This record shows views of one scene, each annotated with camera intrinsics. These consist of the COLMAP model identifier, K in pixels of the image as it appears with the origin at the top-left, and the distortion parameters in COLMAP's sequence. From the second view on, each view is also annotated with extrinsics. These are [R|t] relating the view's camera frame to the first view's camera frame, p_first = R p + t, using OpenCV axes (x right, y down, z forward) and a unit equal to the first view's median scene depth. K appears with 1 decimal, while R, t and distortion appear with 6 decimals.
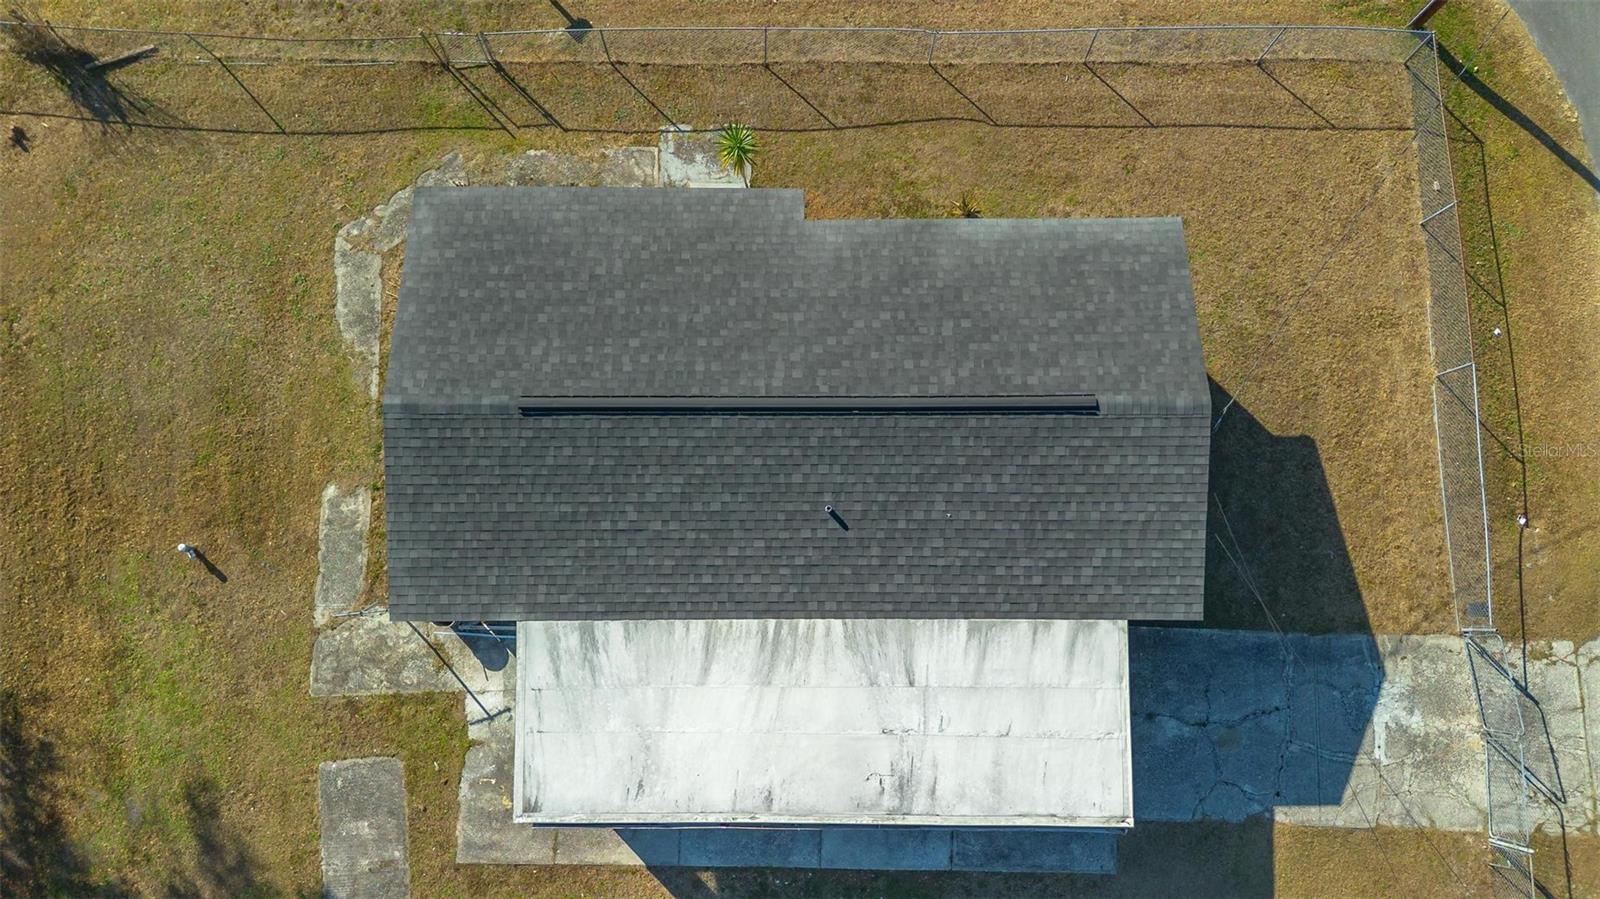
lens RADIAL K [[1138.2, 0, 805.4], [0, 1138.2, 452.7], [0, 0, 1]] dist [0.052057, -0.048663]
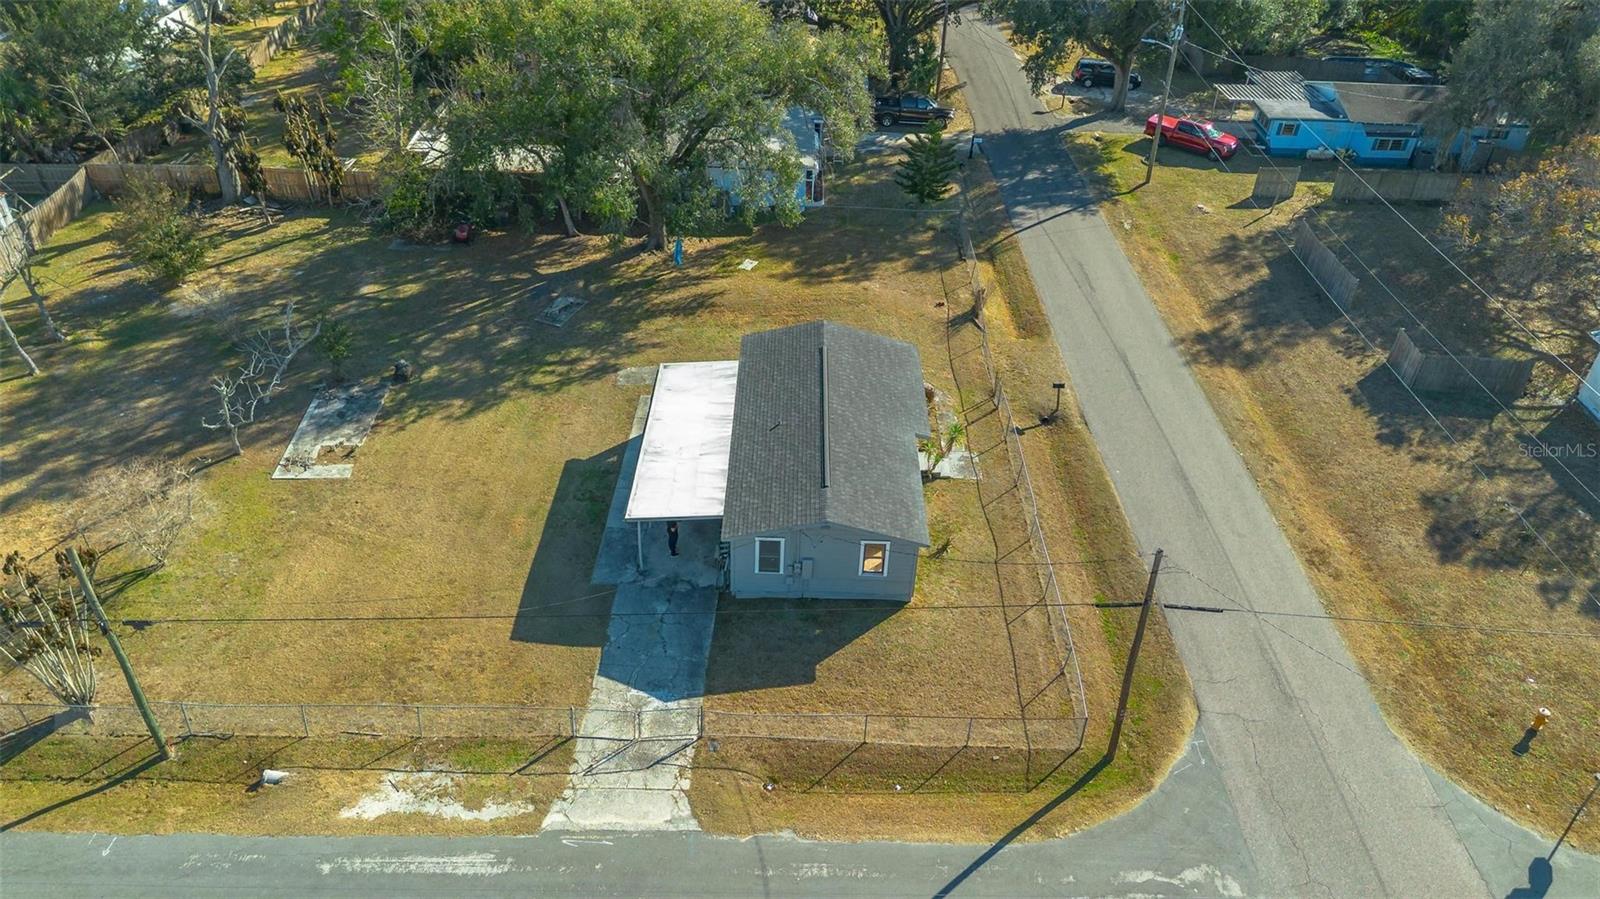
lens RADIAL K [[1138.2, 0, 796.1], [0, 1138.2, 449.5], [0, 0, 1]] dist [0.052057, -0.048663]
pose [[-0.013455, 0.573197, -0.819307, 1.675299], [-0.993301, 0.086389, 0.076752, -0.134528], [0.114773, 0.814851, 0.568194, -0.211185]]
